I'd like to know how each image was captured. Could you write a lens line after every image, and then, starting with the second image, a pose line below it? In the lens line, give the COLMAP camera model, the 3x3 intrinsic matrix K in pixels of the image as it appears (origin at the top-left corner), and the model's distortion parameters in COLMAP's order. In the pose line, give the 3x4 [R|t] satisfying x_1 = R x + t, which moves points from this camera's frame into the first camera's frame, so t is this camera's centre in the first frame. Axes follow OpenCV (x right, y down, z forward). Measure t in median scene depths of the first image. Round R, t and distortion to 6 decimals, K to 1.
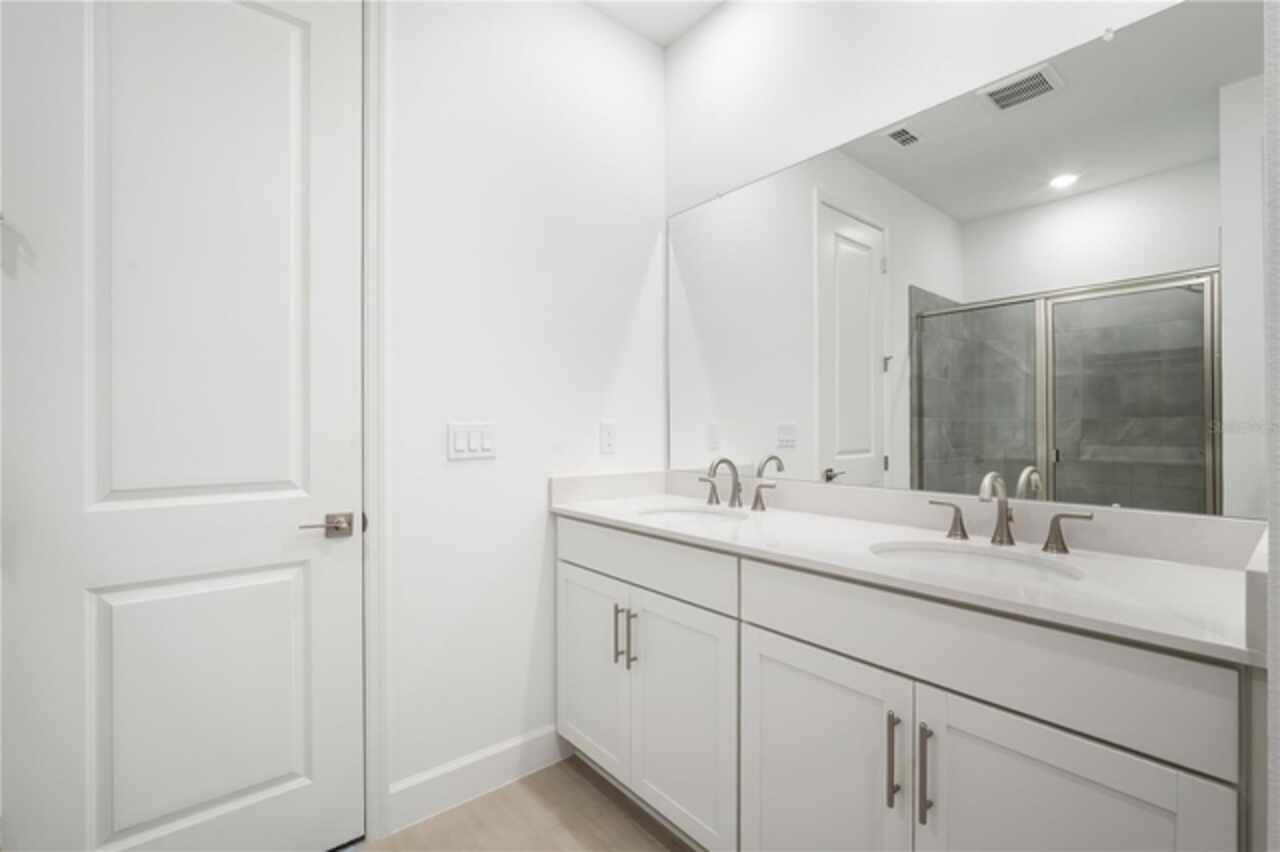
lens RADIAL K [[553.4, 0, 646.9], [0, 553.4, 429.9], [0, 0, 1]] dist [-0.000756, -0.000264]
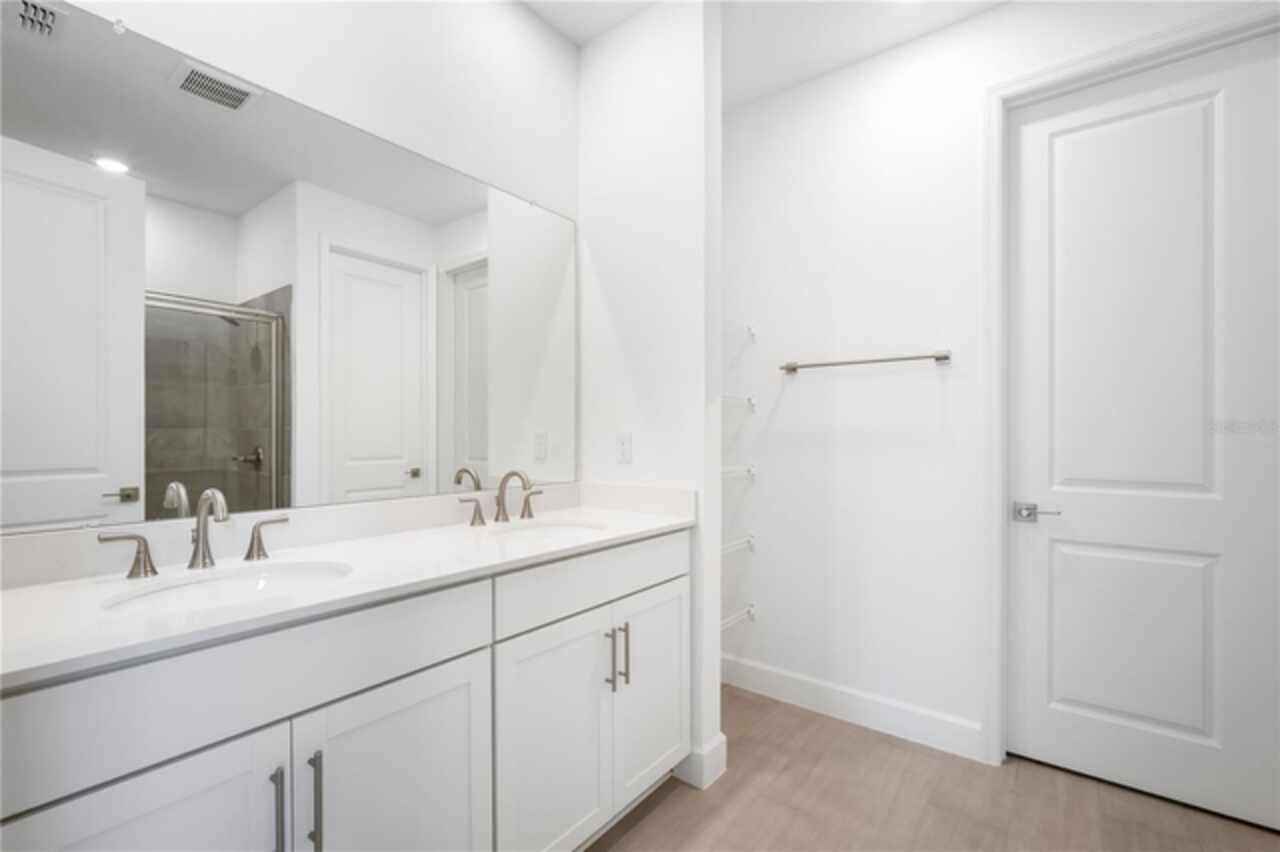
lens RADIAL K [[553.4, 0, 646.7], [0, 553.4, 428.7], [0, 0, 1]] dist [-0.000756, -0.000264]
pose [[-0.223392, 0.016443, 0.974590, -0.760204], [0.009334, 0.999848, -0.014729, -0.004751], [-0.974684, 0.005807, -0.223511, 0.892526]]
